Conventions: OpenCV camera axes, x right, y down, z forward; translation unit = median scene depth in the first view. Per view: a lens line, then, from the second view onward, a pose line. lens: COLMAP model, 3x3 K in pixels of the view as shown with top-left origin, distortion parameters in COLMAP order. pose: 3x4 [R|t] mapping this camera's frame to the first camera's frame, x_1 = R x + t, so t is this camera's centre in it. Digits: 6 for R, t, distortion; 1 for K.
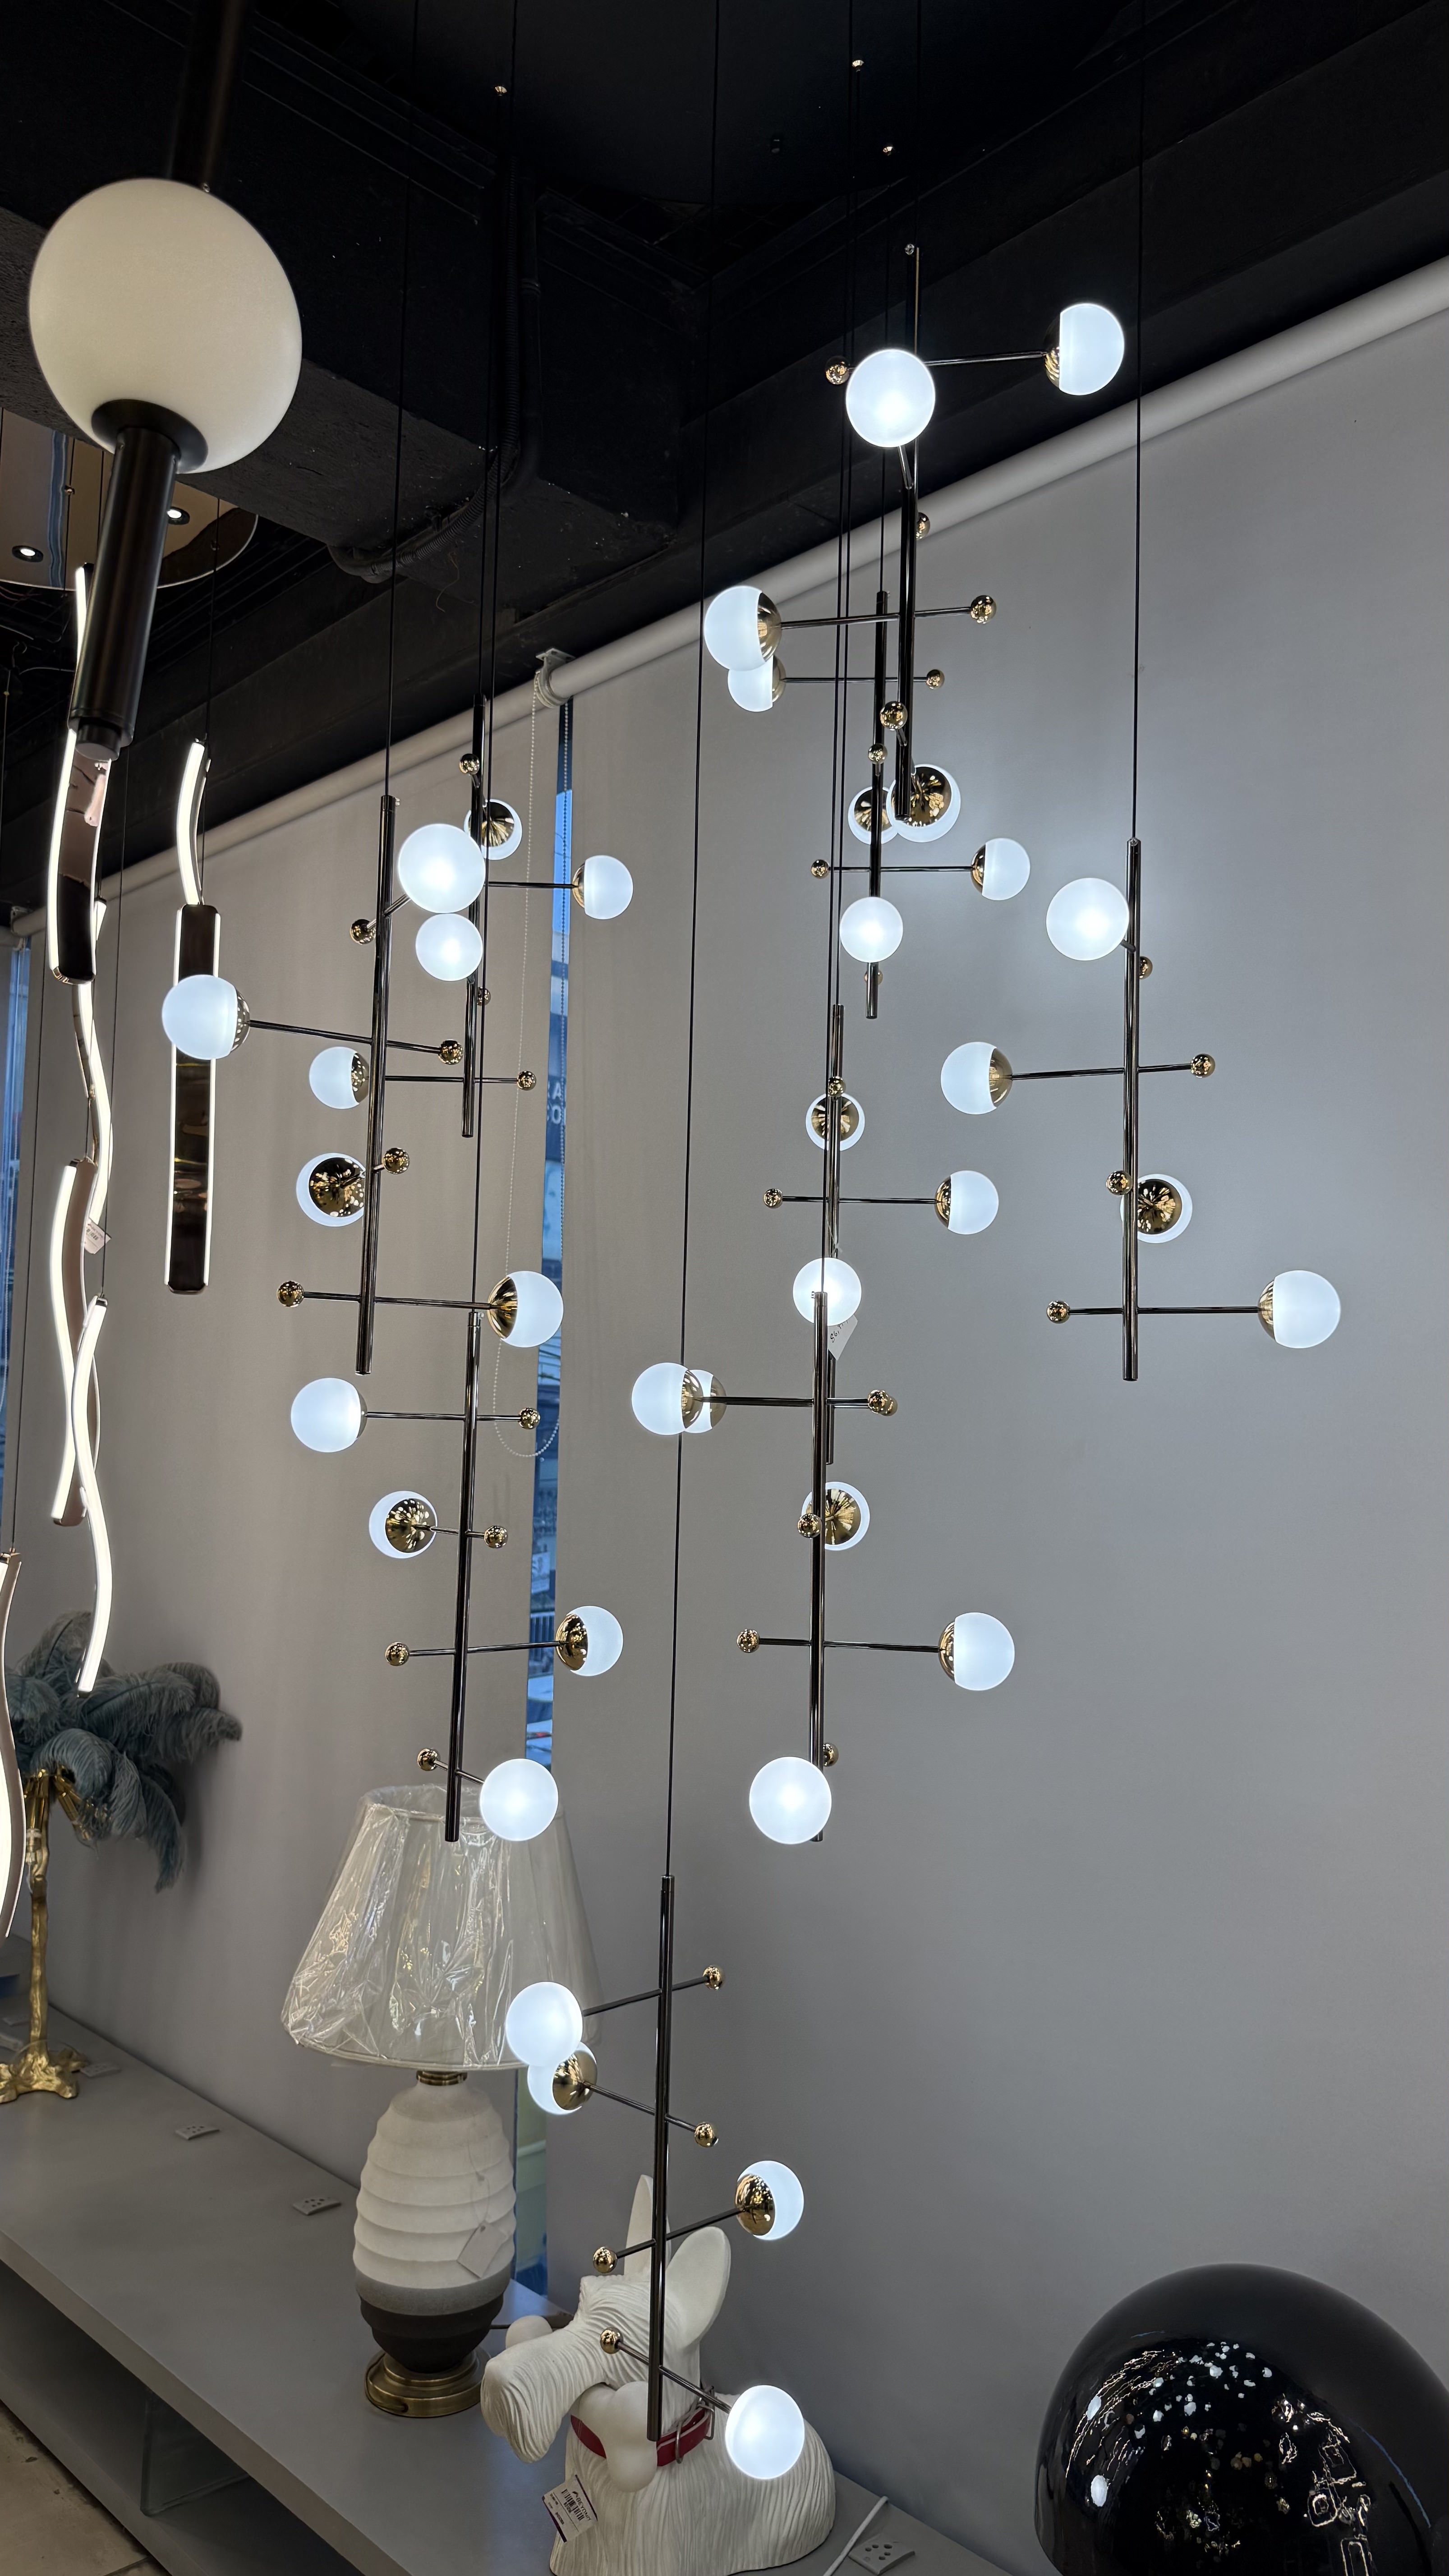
lens RADIAL K [[1810.0, 0, 724.5], [0, 1810.0, 1288.0], [0, 0, 1]] dist [0.004762, -0.004802]
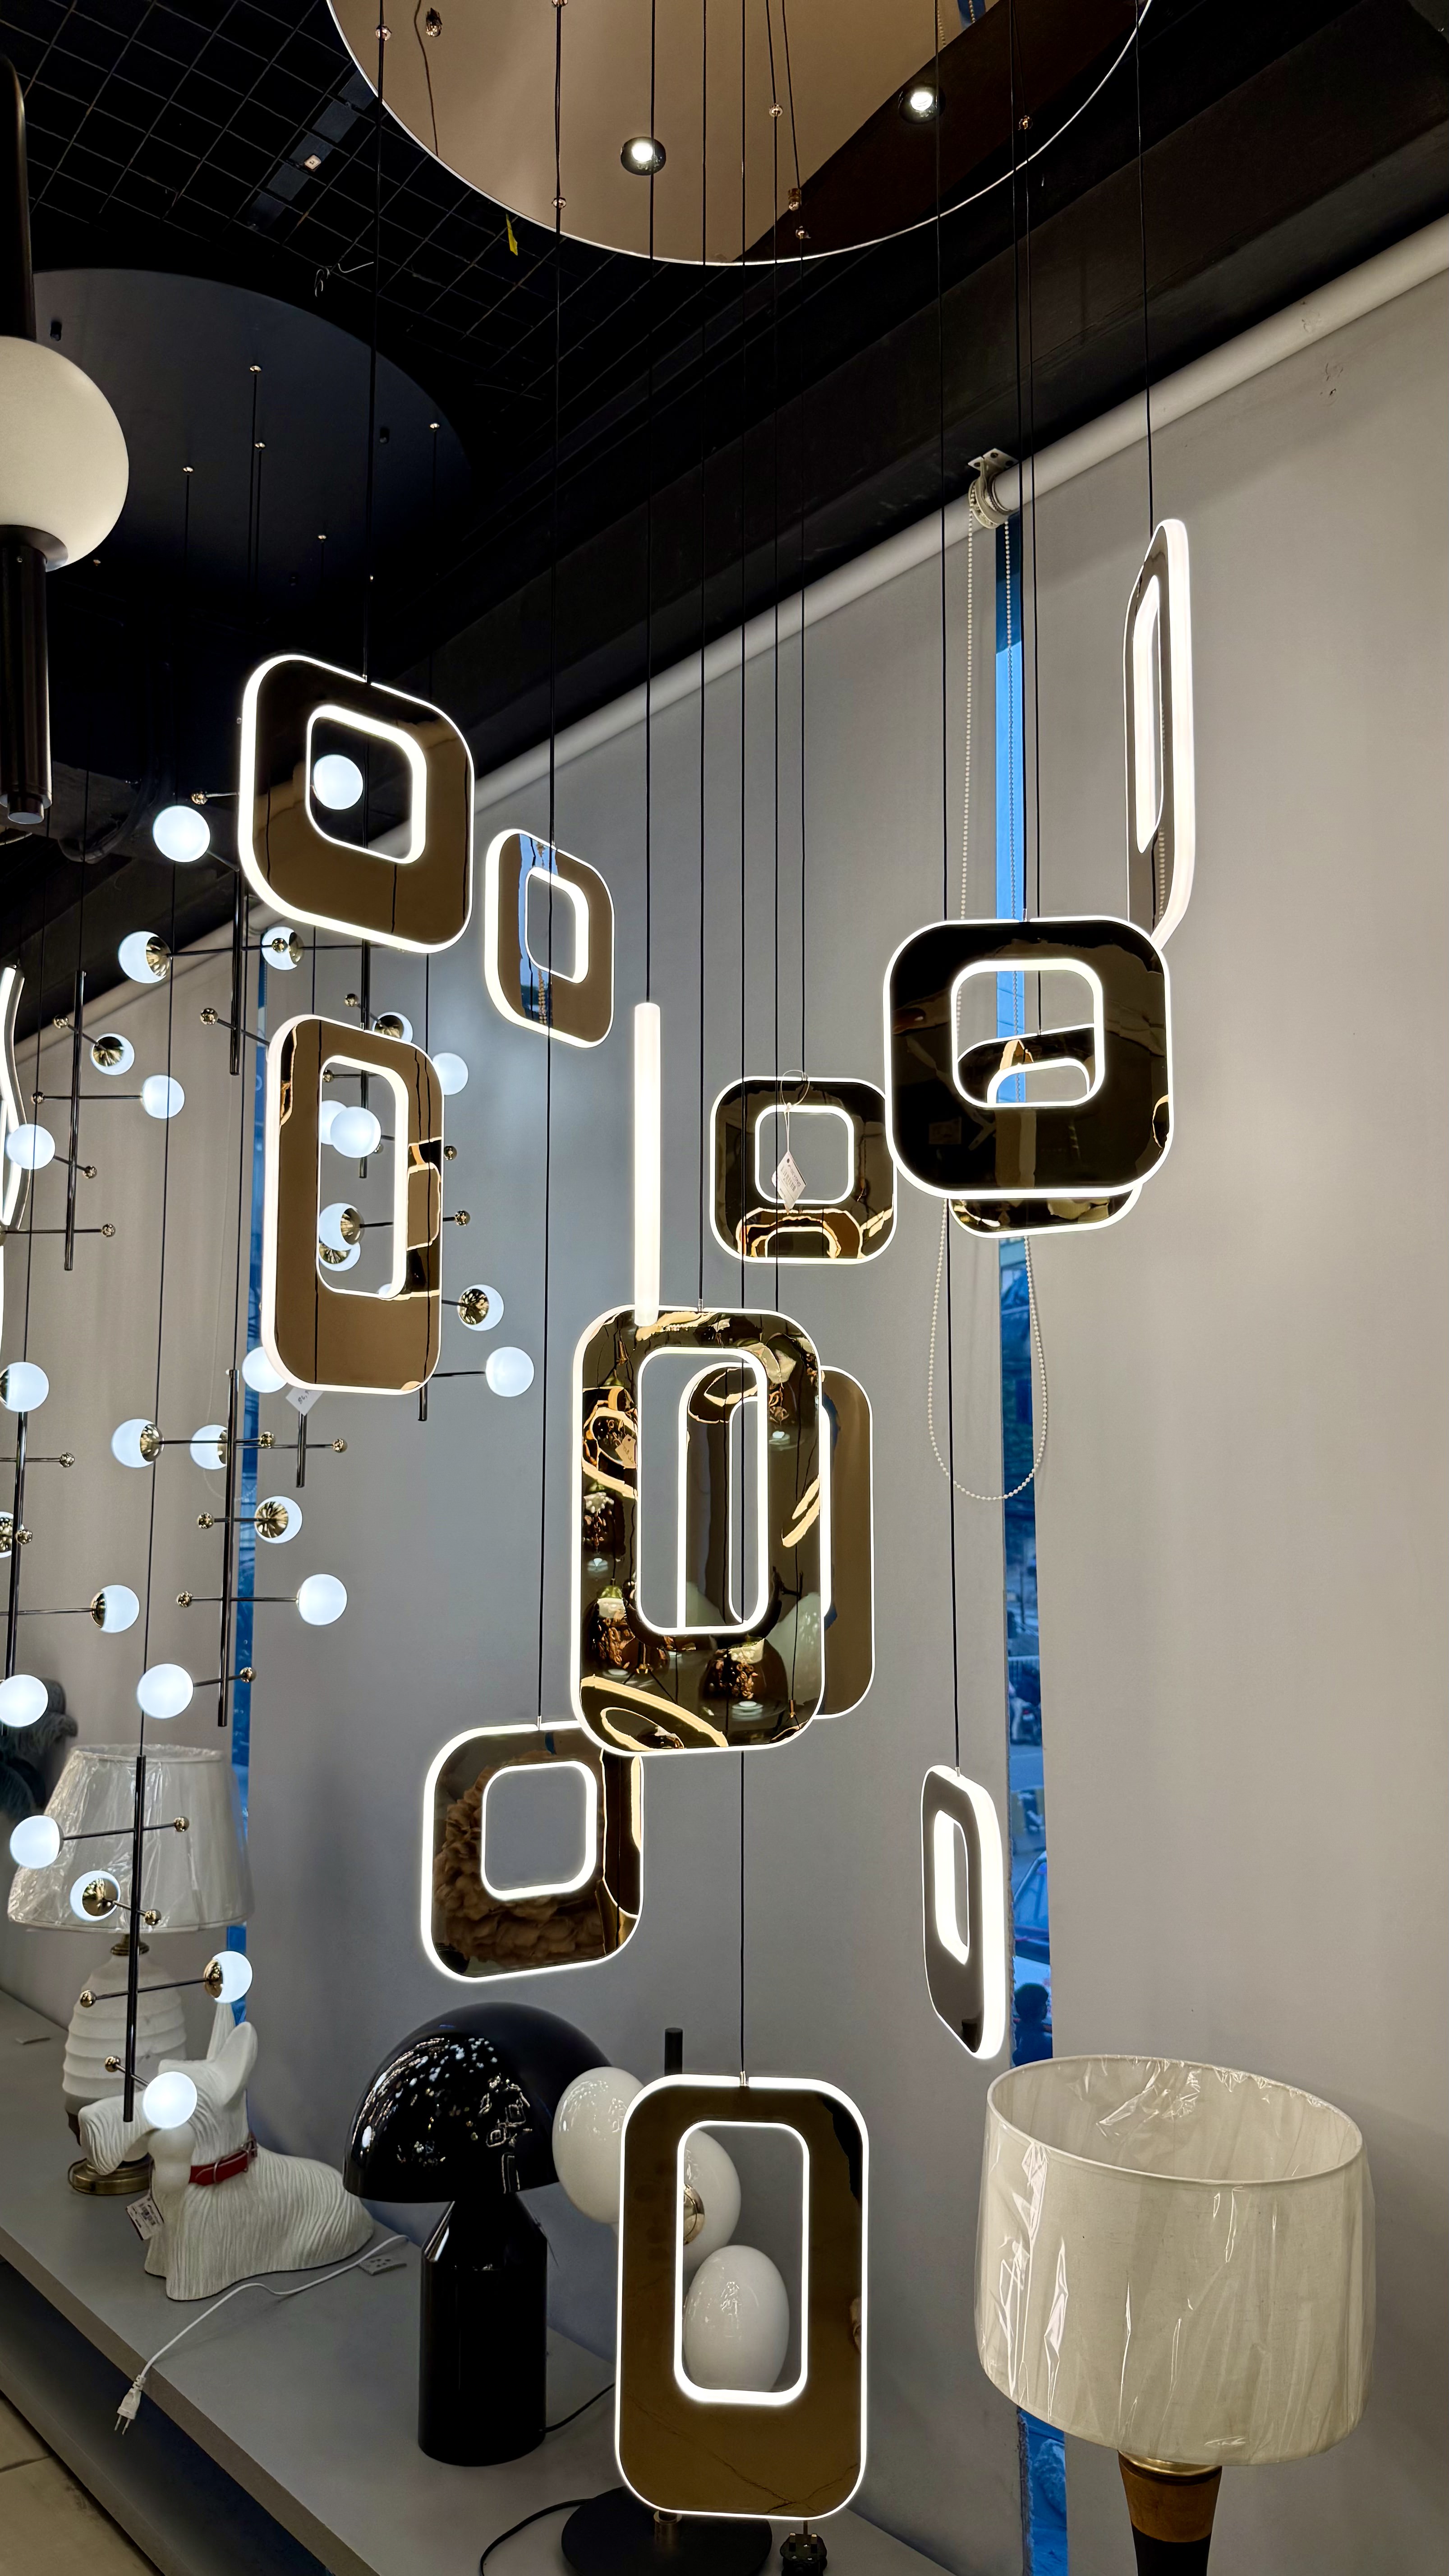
lens RADIAL K [[1810.0, 0, 724.5], [0, 1810.0, 1288.0], [0, 0, 1]] dist [0.004762, -0.004802]
pose [[0.997222, -0.030069, -0.068149, 0.553779], [0.027151, 0.998691, -0.043356, 0.010429], [0.069364, 0.041385, 0.996733, -0.489301]]
